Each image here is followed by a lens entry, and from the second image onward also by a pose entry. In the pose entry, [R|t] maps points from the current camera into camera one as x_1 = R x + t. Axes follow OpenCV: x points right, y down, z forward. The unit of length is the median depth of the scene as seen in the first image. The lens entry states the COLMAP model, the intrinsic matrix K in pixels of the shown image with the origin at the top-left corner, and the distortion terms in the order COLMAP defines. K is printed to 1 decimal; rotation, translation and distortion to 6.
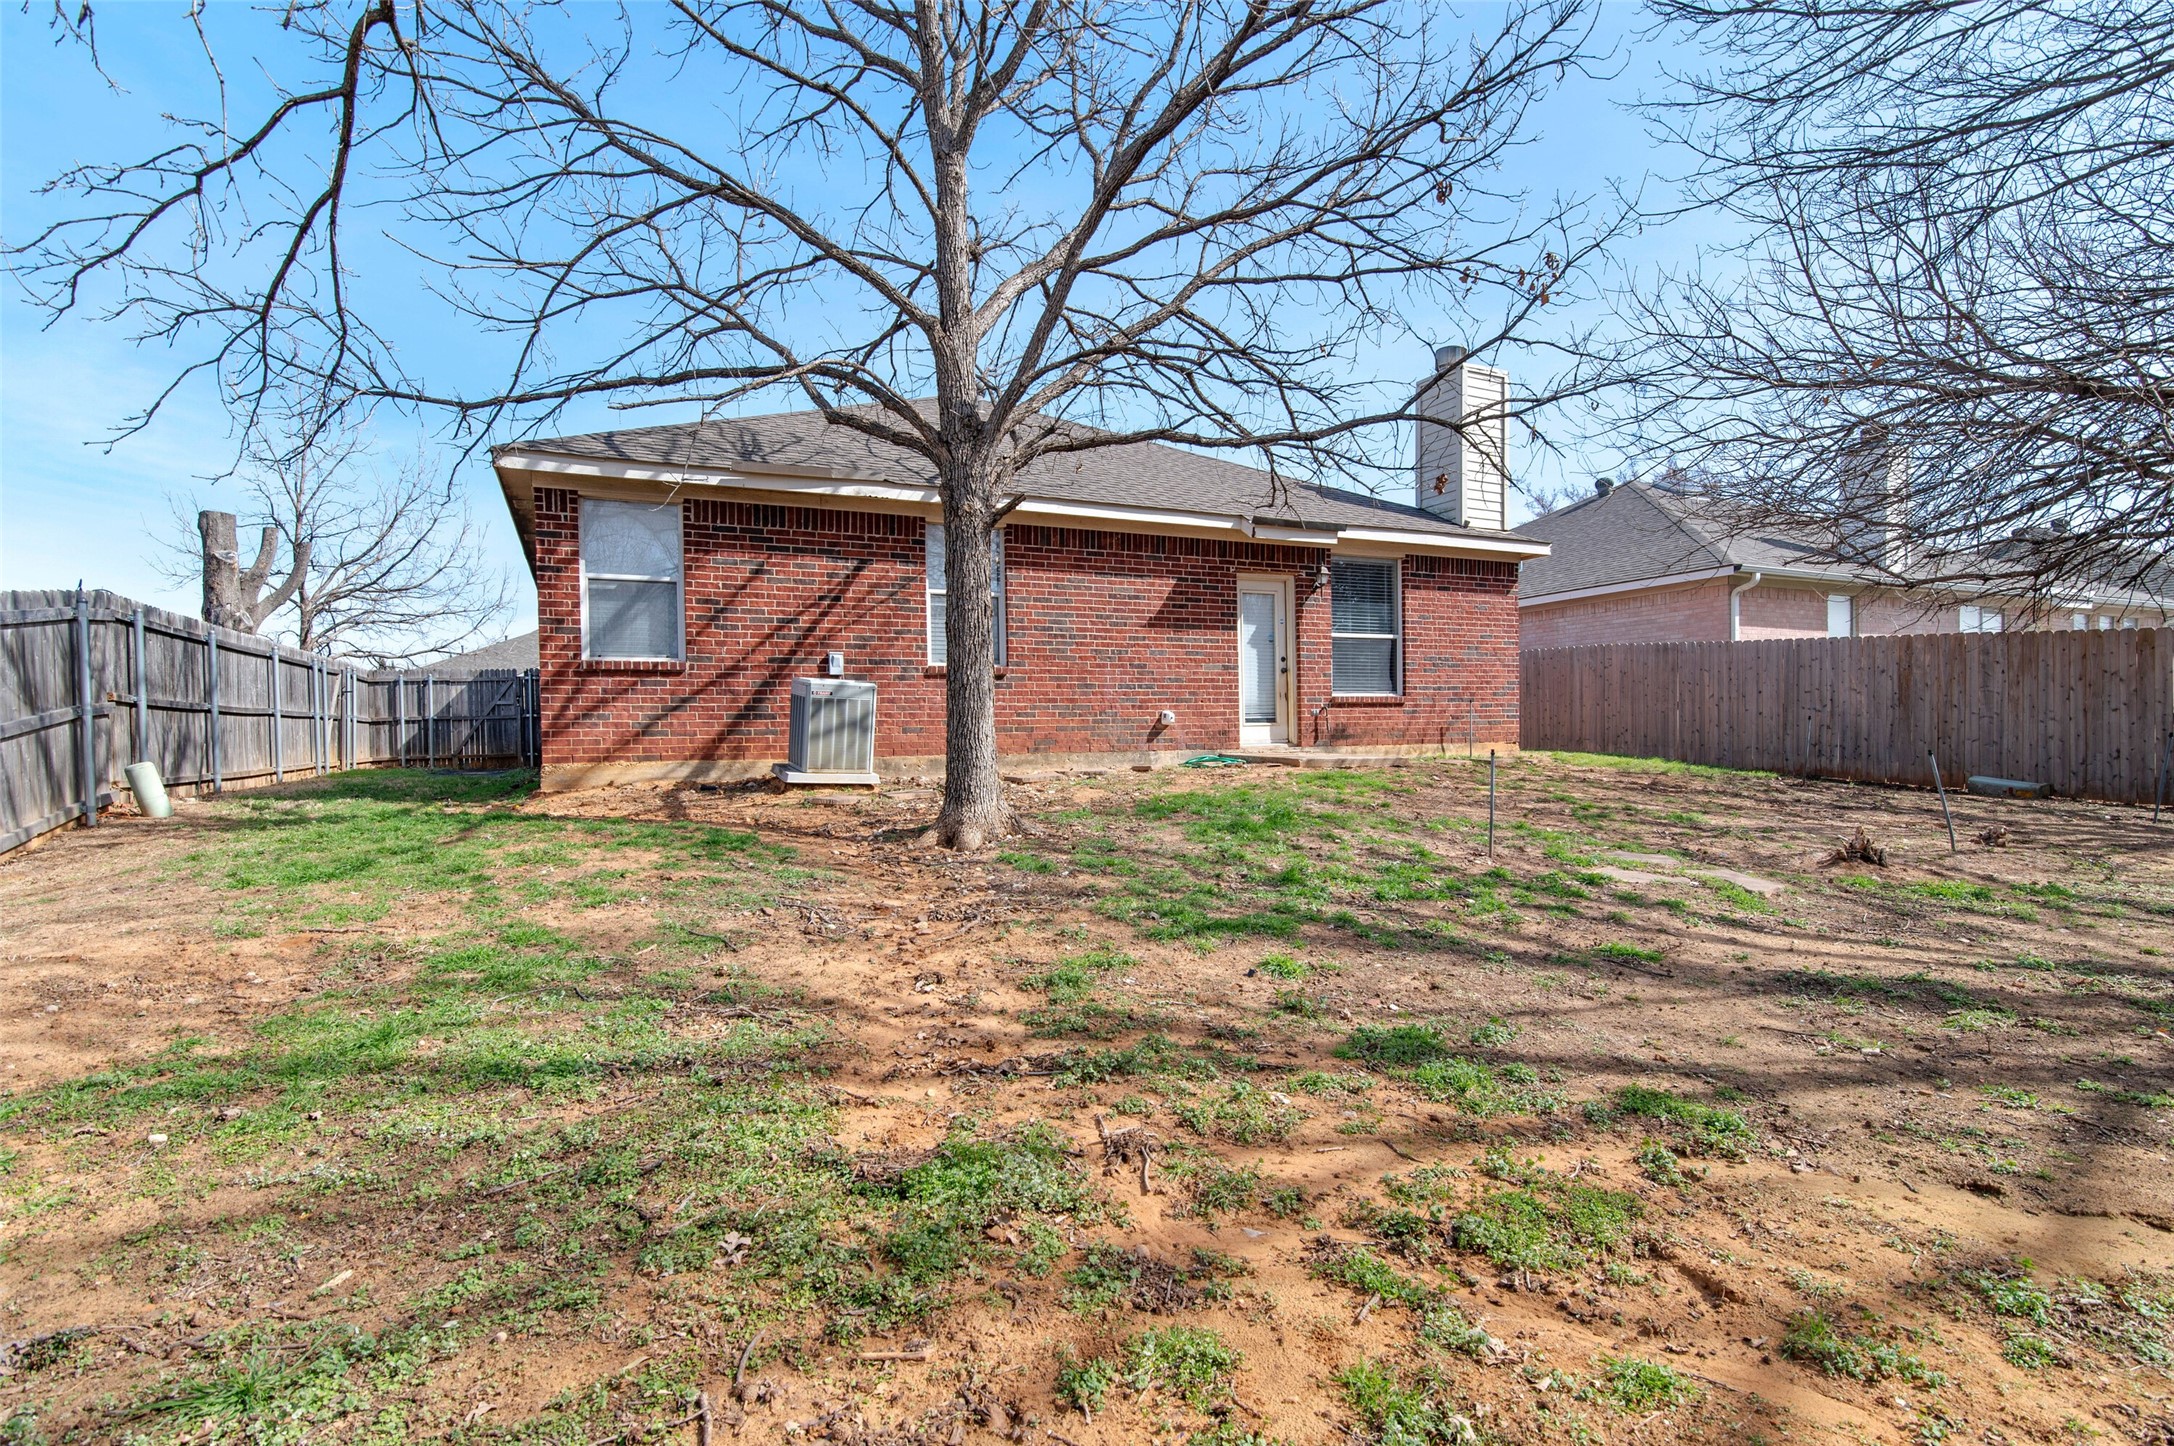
lens RADIAL K [[1038.7, 0, 1089.6], [0, 1038.7, 704.6], [0, 0, 1]] dist [-0.005013, -0.000357]
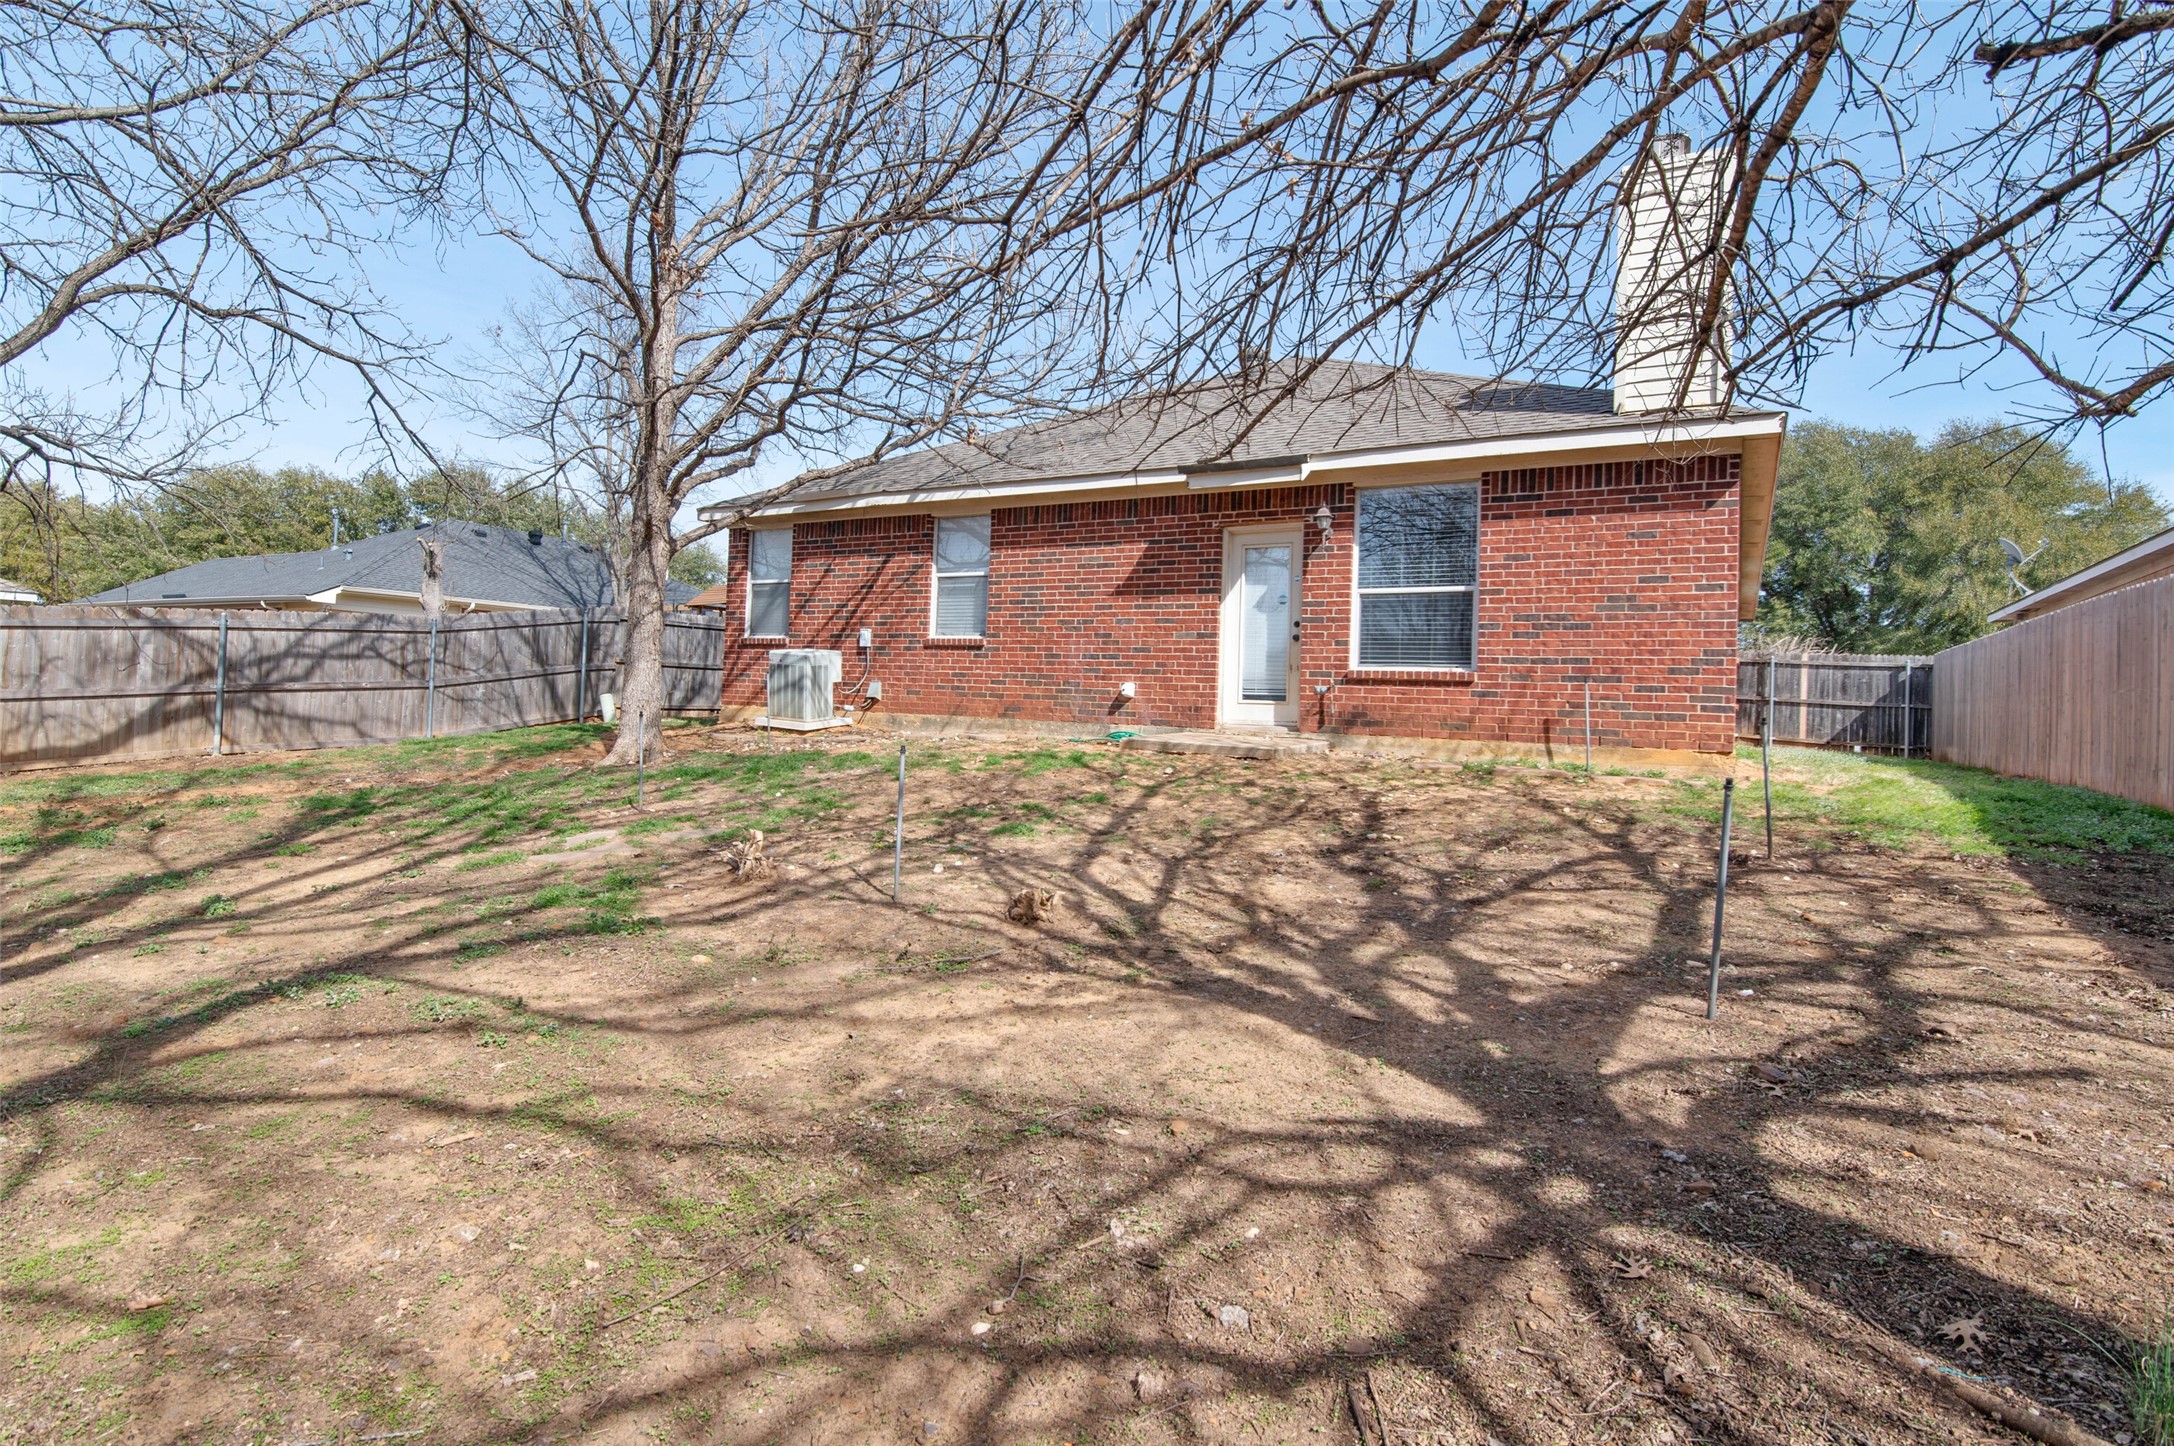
lens RADIAL K [[1038.7, 0, 1089.6], [0, 1038.7, 704.6], [0, 0, 1]] dist [-0.005013, -0.000357]
pose [[0.571904, 0.021422, -0.820041, 0.815397], [-0.040538, 0.999176, -0.002170, 0.029106], [0.819318, 0.034484, 0.572301, 0.421349]]
